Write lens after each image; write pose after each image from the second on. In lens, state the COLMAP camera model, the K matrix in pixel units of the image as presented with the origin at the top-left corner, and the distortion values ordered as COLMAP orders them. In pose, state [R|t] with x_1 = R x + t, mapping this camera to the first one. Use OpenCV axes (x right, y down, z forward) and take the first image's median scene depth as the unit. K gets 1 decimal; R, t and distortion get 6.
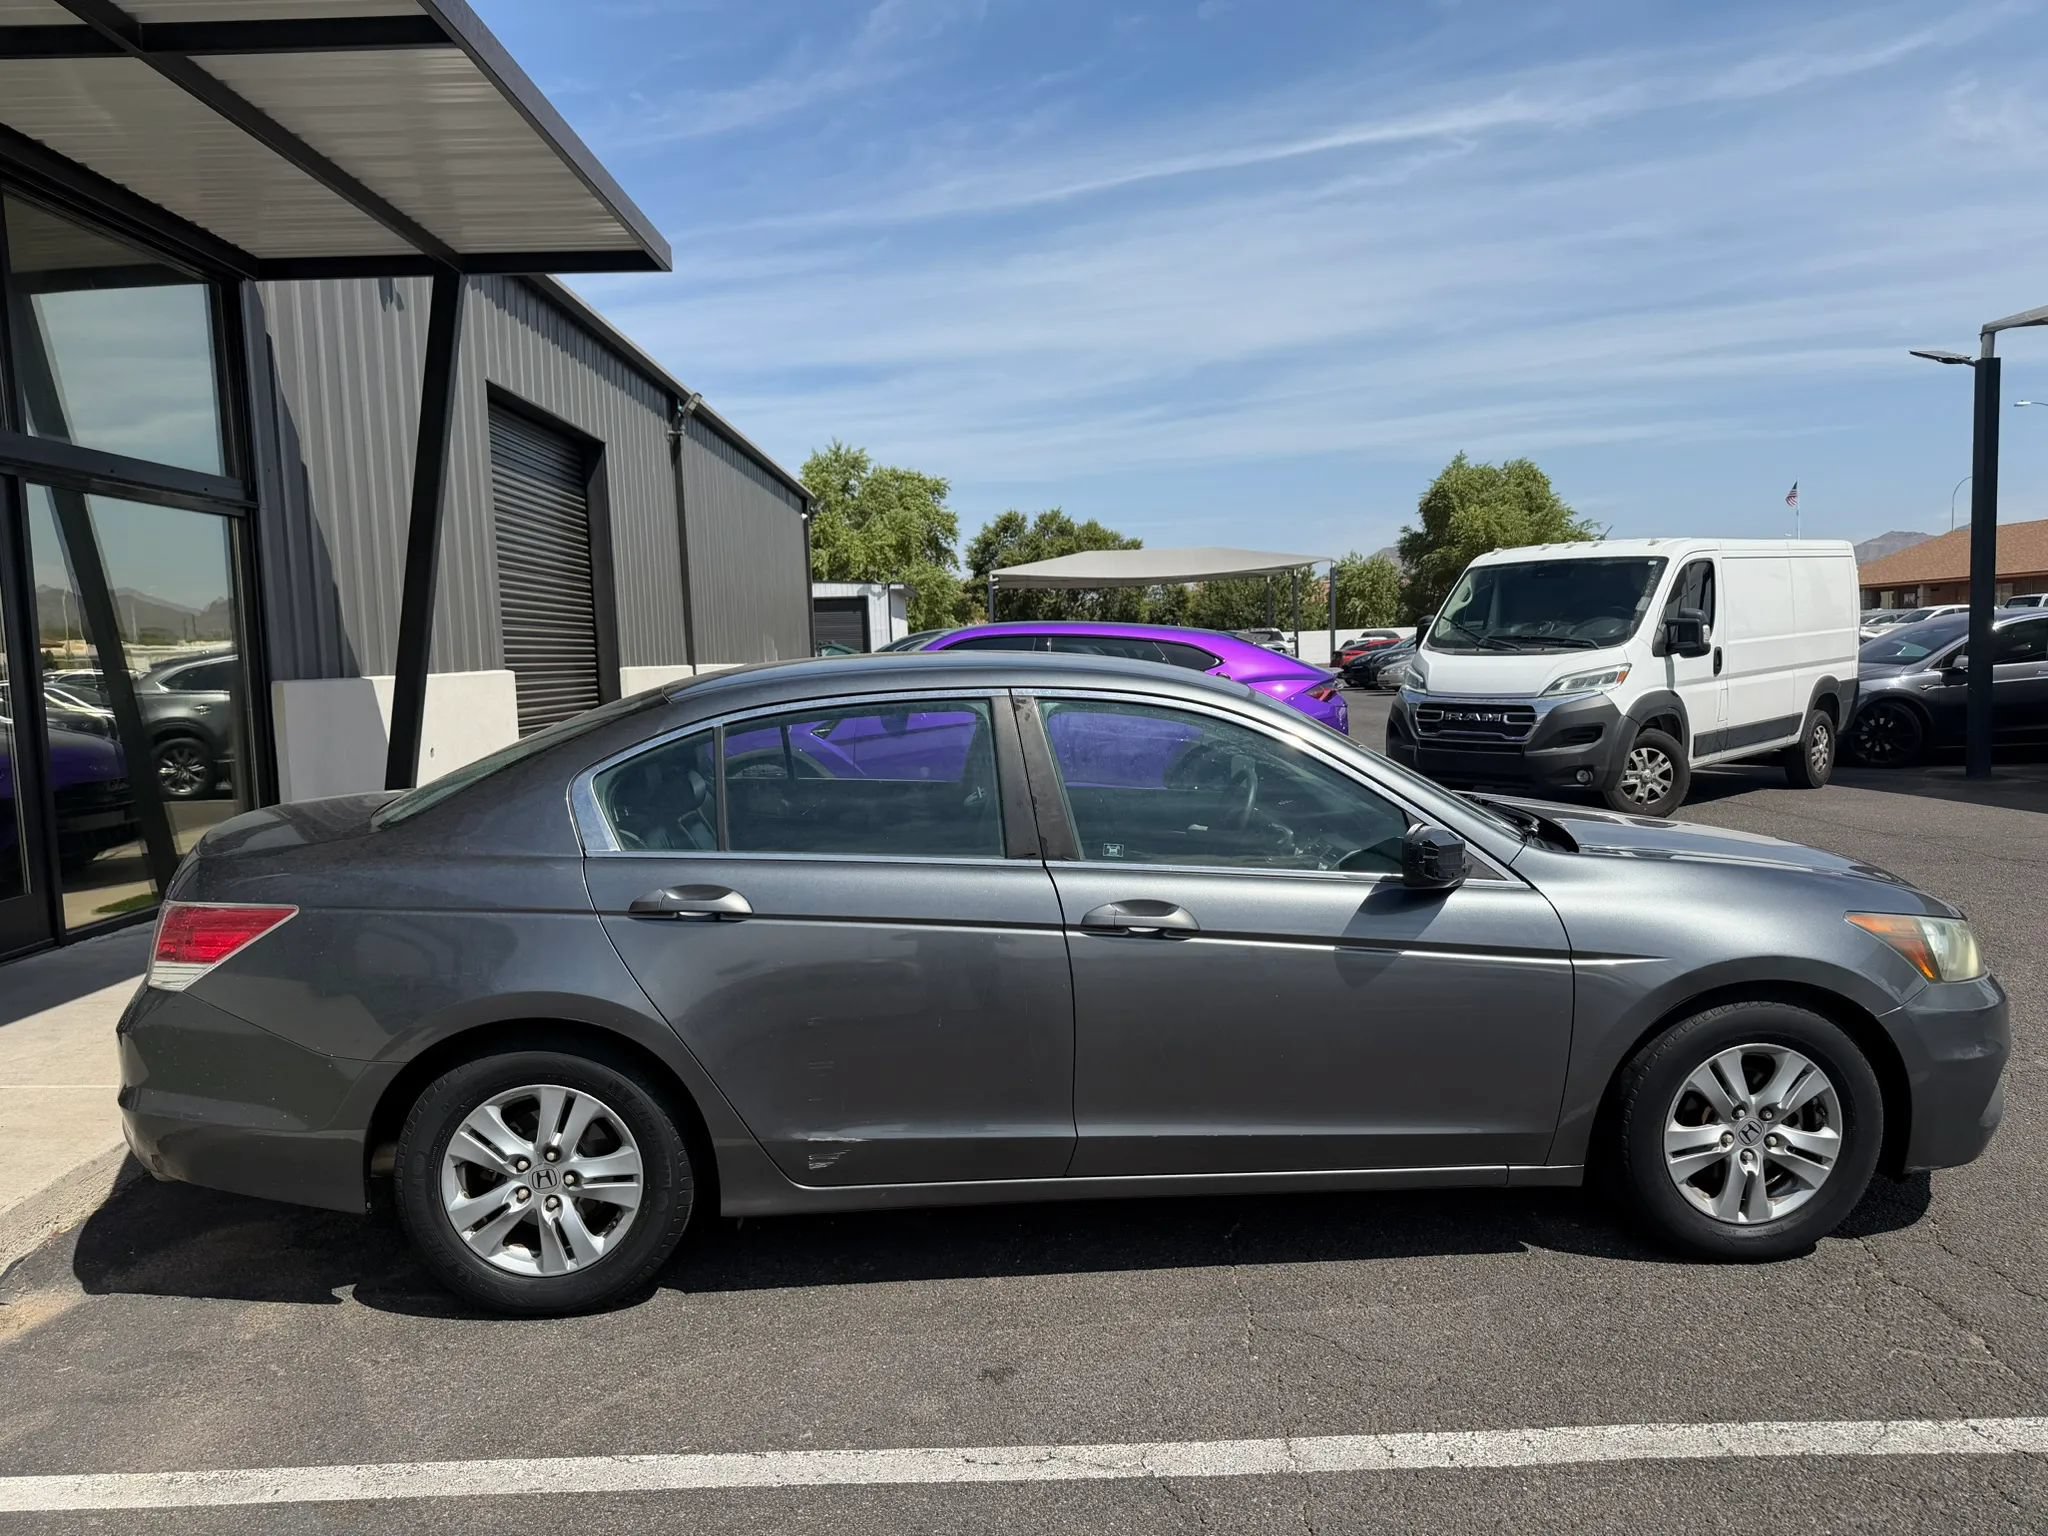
lens RADIAL K [[1478.9, 0, 1019.7], [0, 1478.9, 774.0], [0, 0, 1]] dist [0.088151, -0.142143]
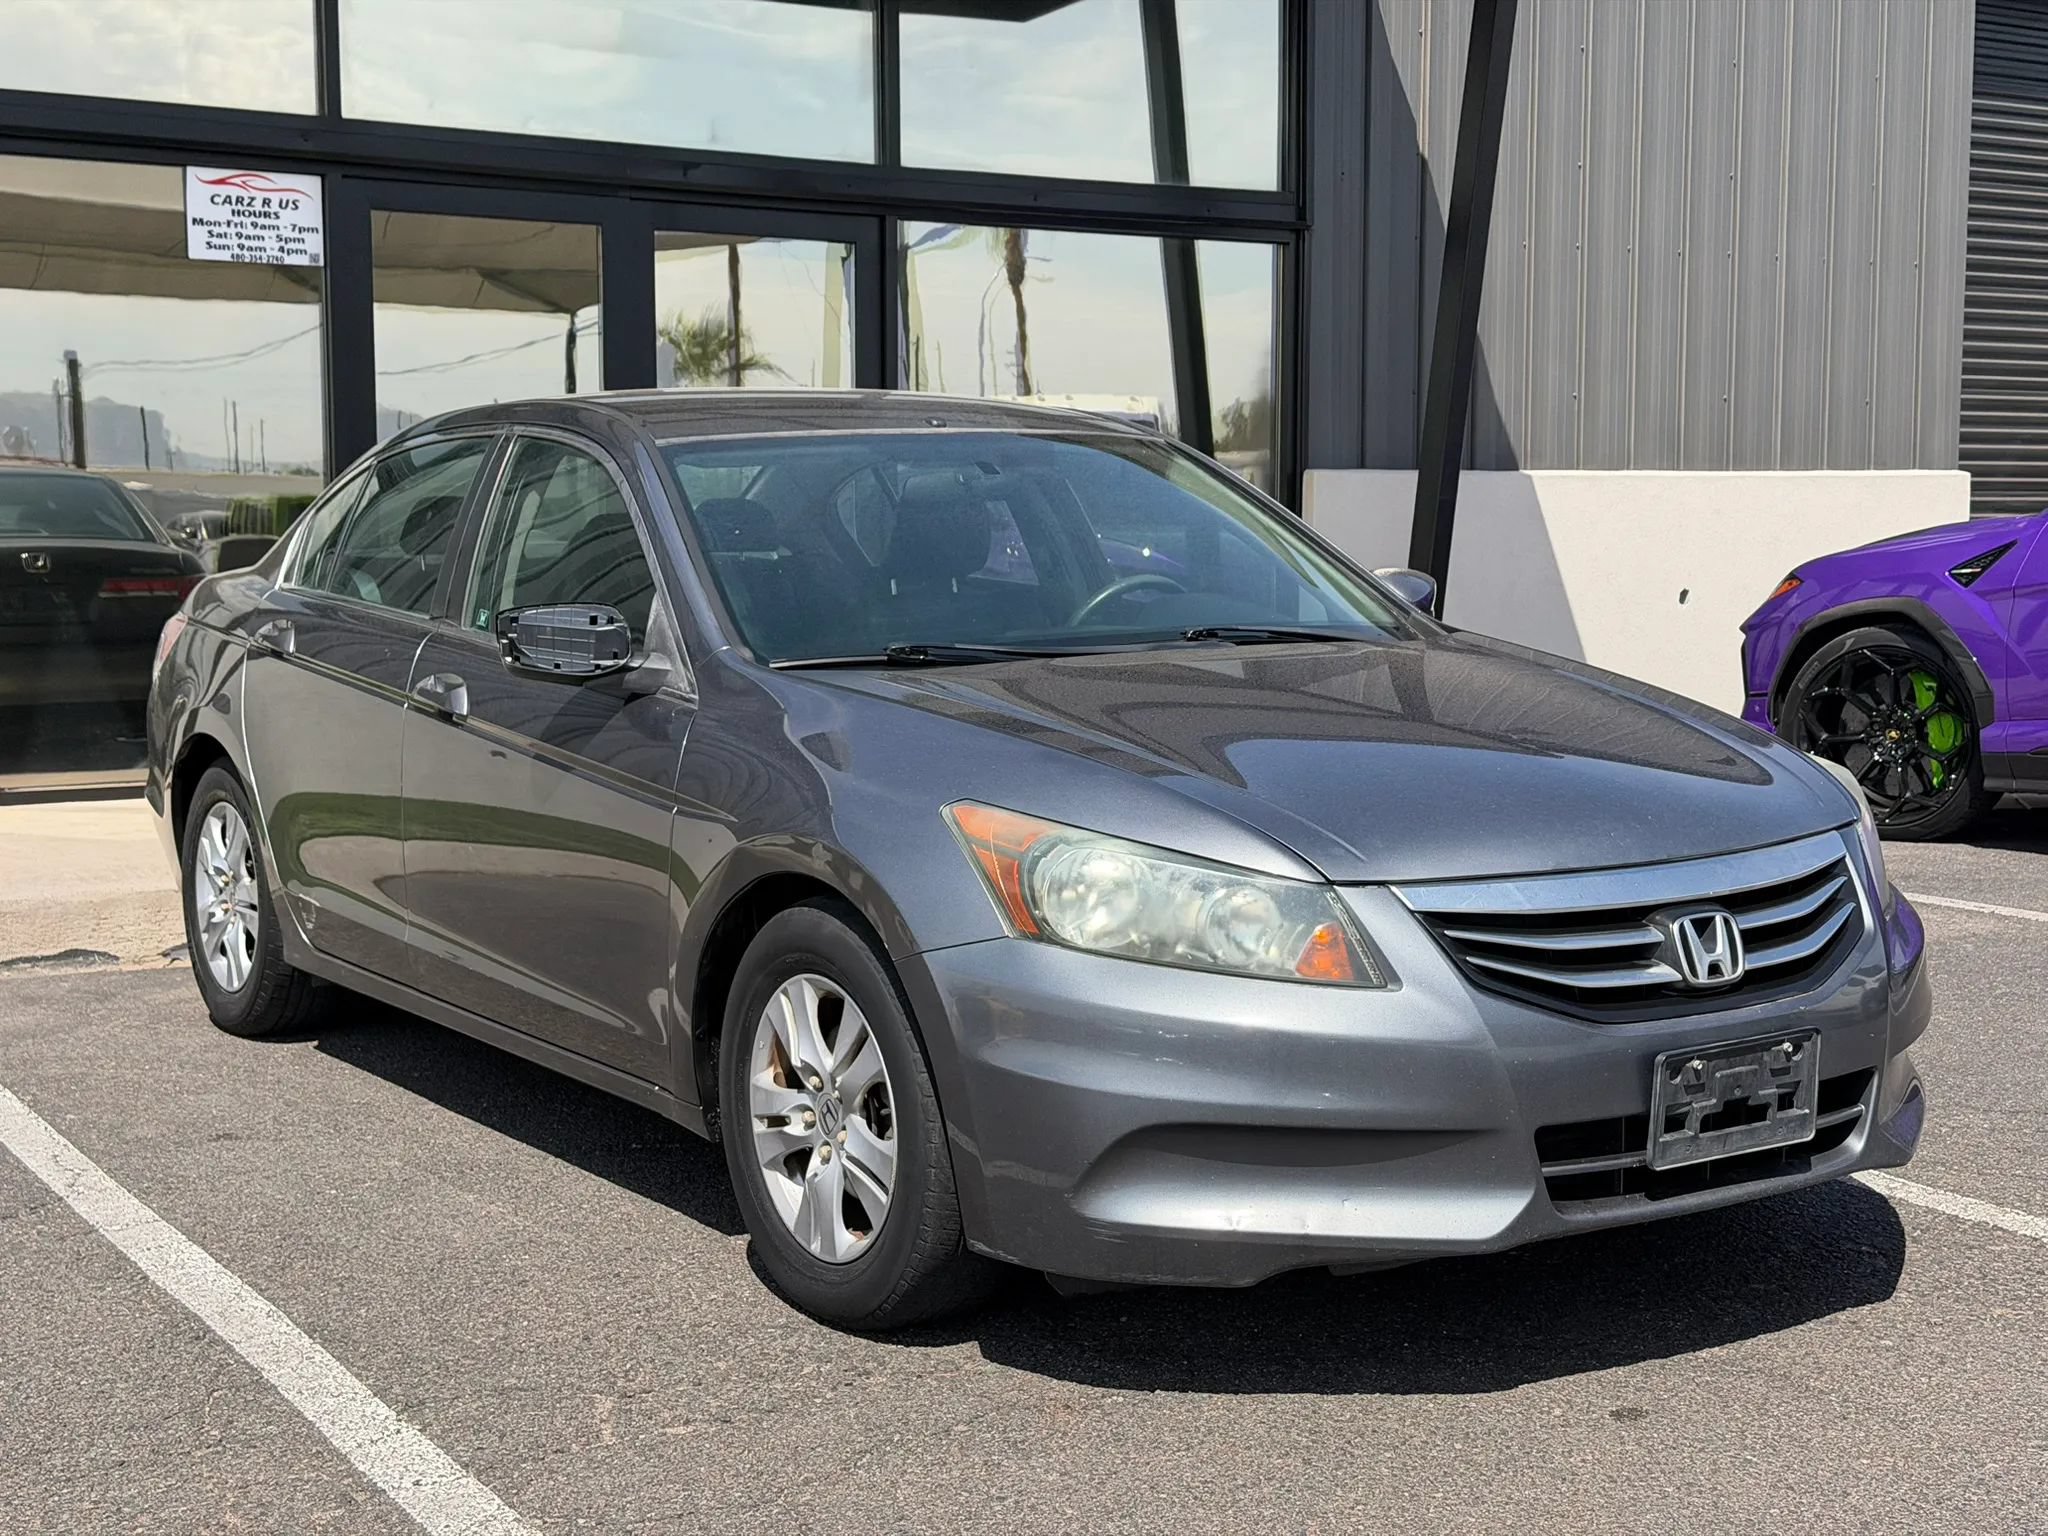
lens RADIAL K [[2863.3, 0, 1046.3], [0, 2863.3, 770.4], [0, 0, 1]] dist [0.228604, -0.514100]
pose [[0.499915, 0.105983, -0.859565, 0.673794], [-0.089629, 0.993486, 0.070368, -0.003318], [0.861424, 0.041864, 0.506158, 0.185136]]
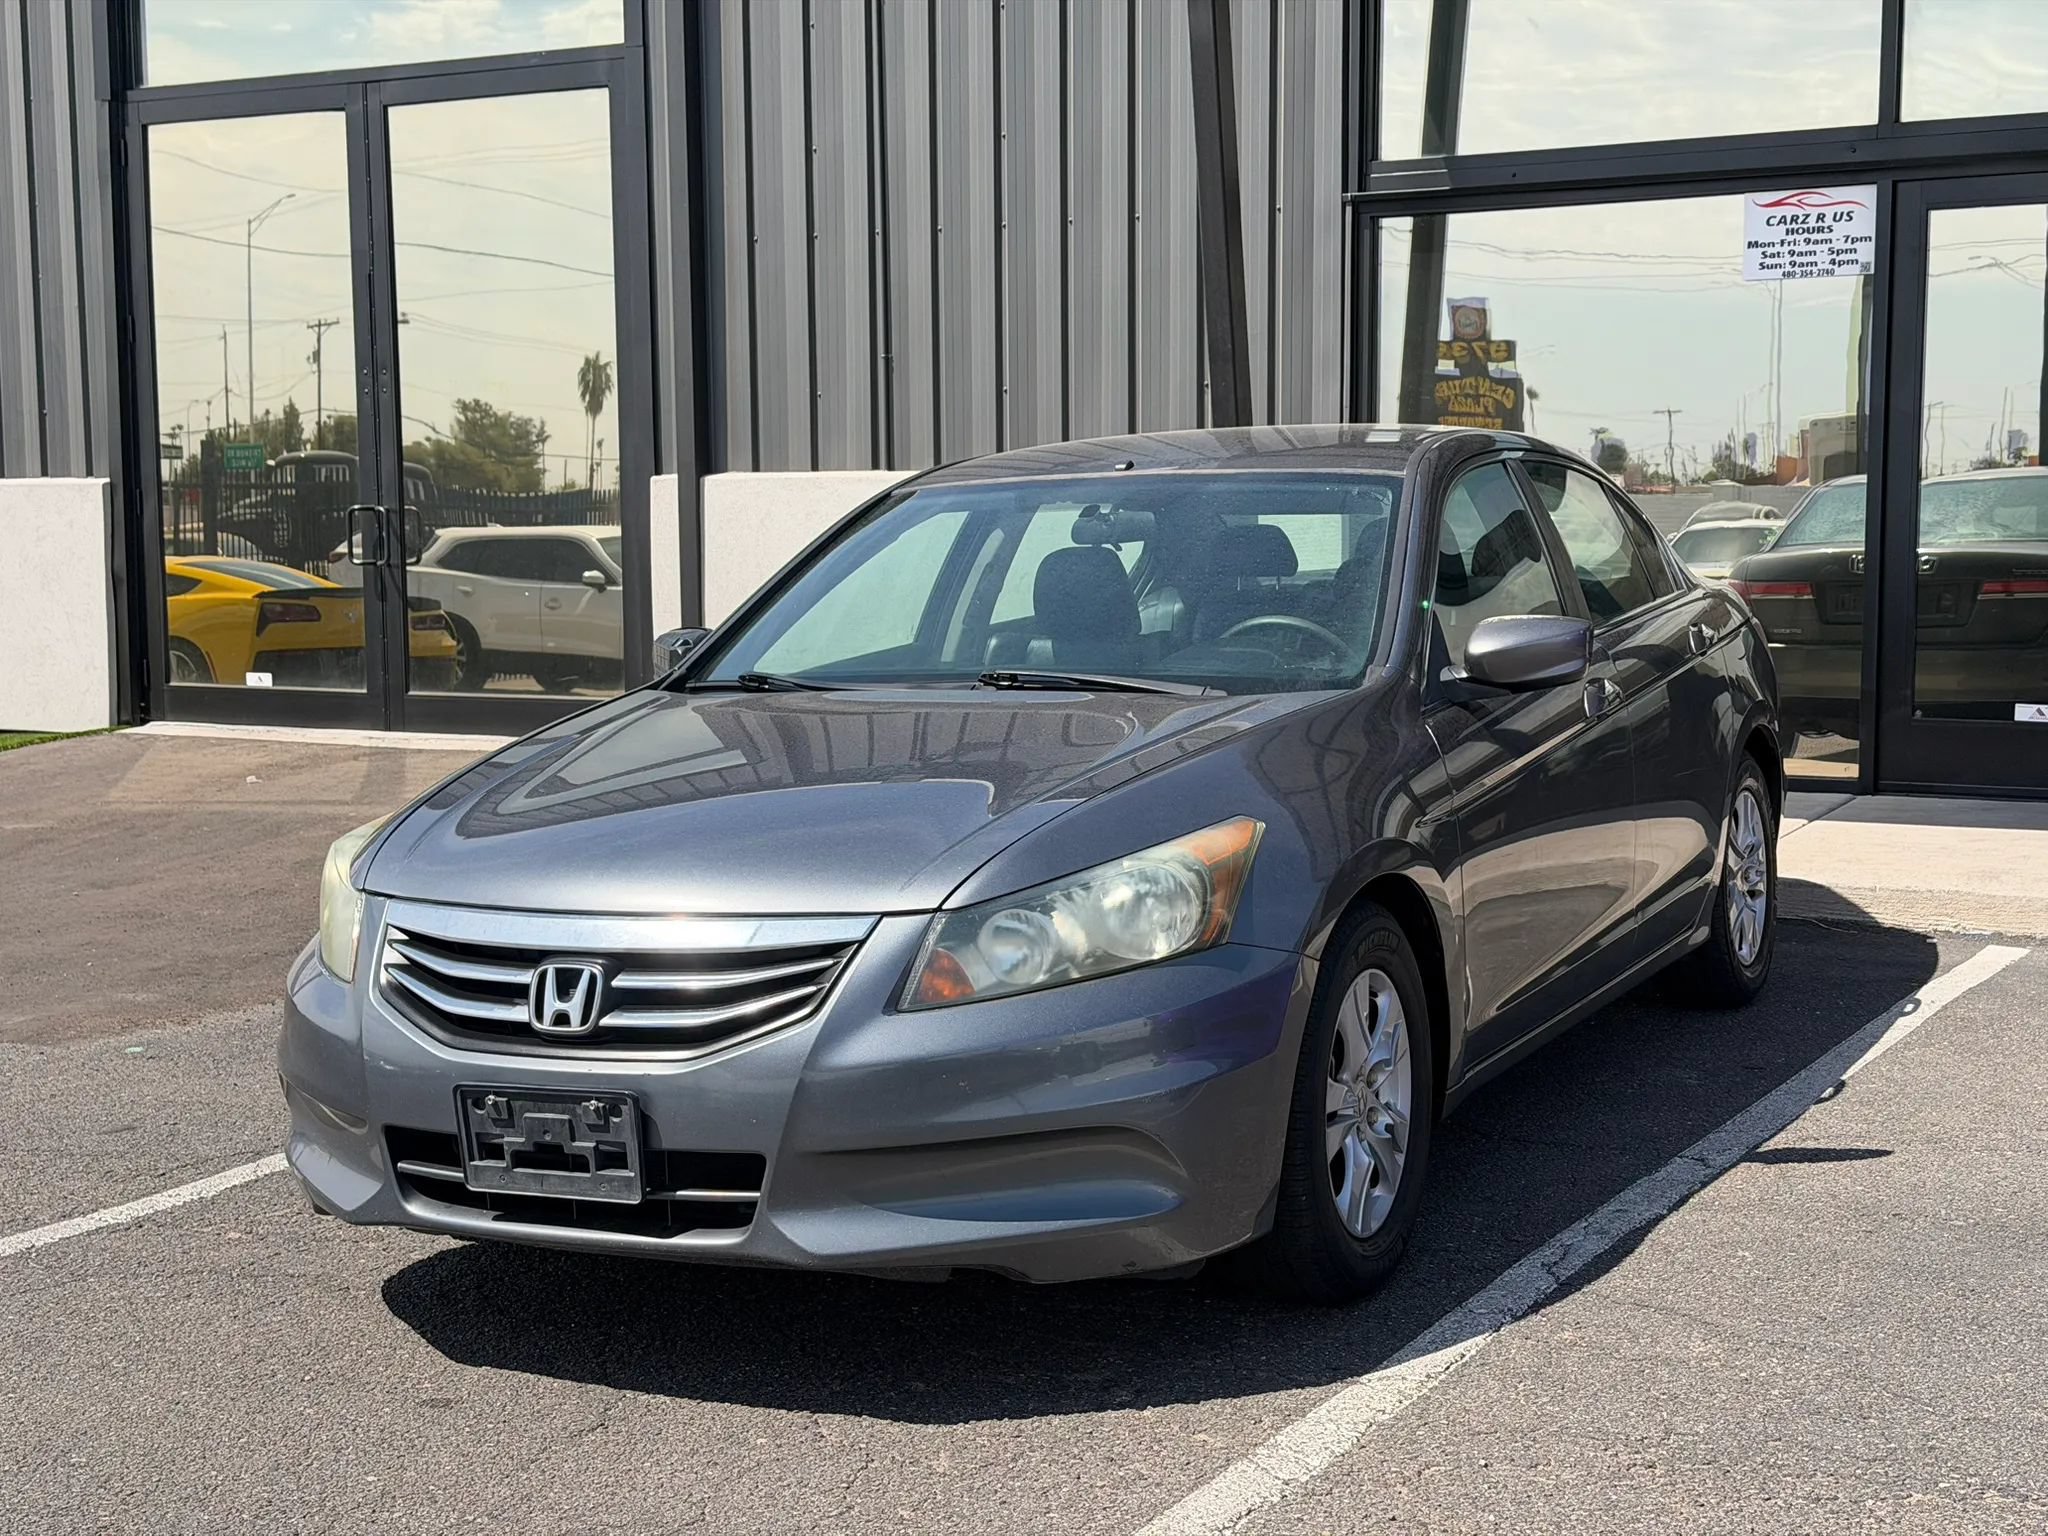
lens RADIAL K [[2876.0, 0, 1029.0], [0, 2876.0, 771.8], [0, 0, 1]] dist [0.206042, -0.435325]
pose [[-0.508804, 0.116572, -0.852953, 0.704070], [-0.048745, 0.985299, 0.163737, -0.076975], [0.859501, 0.124887, -0.495642, 0.852373]]
